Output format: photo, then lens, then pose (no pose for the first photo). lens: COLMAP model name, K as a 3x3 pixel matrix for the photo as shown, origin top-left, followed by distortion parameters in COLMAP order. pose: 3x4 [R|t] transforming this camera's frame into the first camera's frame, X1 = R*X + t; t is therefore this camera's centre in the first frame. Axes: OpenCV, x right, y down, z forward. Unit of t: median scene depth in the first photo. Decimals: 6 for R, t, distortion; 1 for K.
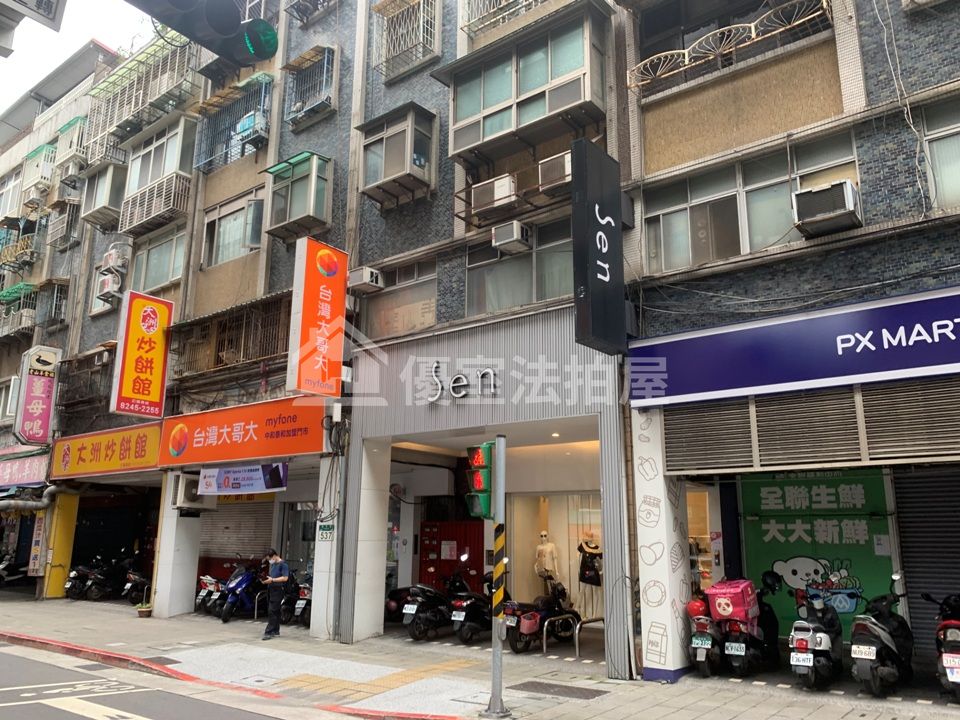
lens RADIAL K [[741.0, 0, 465.3], [0, 741.0, 372.4], [0, 0, 1]] dist [0.034226, -0.046245]
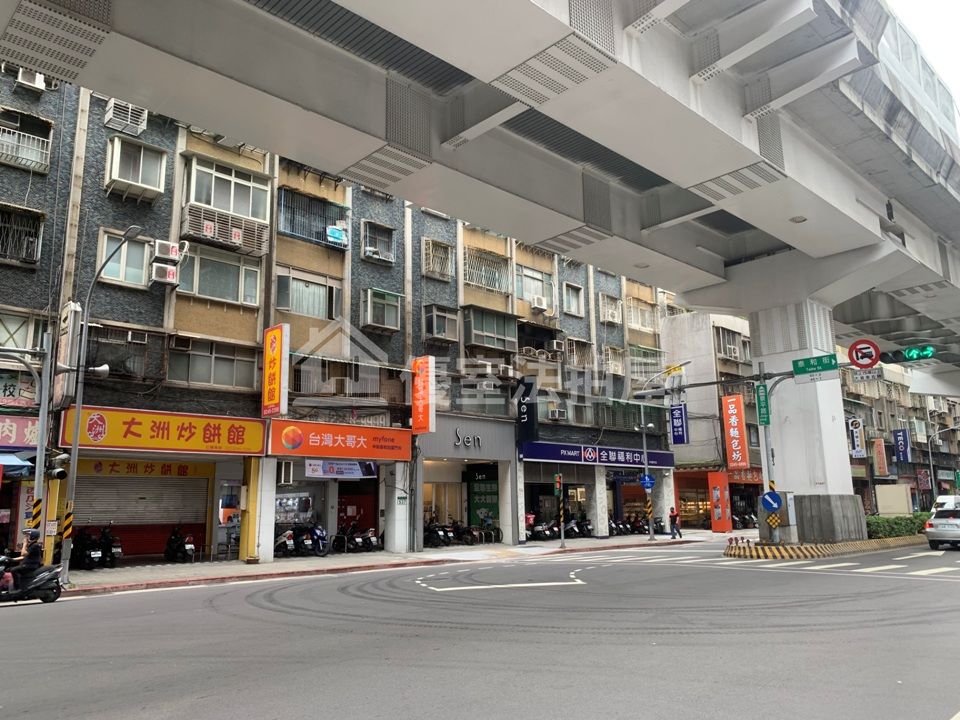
lens RADIAL K [[741.0, 0, 475.2], [0, 741.0, 355.1], [0, 0, 1]] dist [0.034226, -0.046245]
pose [[0.128757, 0.186342, 0.974011, -1.939236], [-0.206524, 0.965690, -0.157450, 0.098940], [-0.969933, -0.180884, 0.162823, 0.495115]]
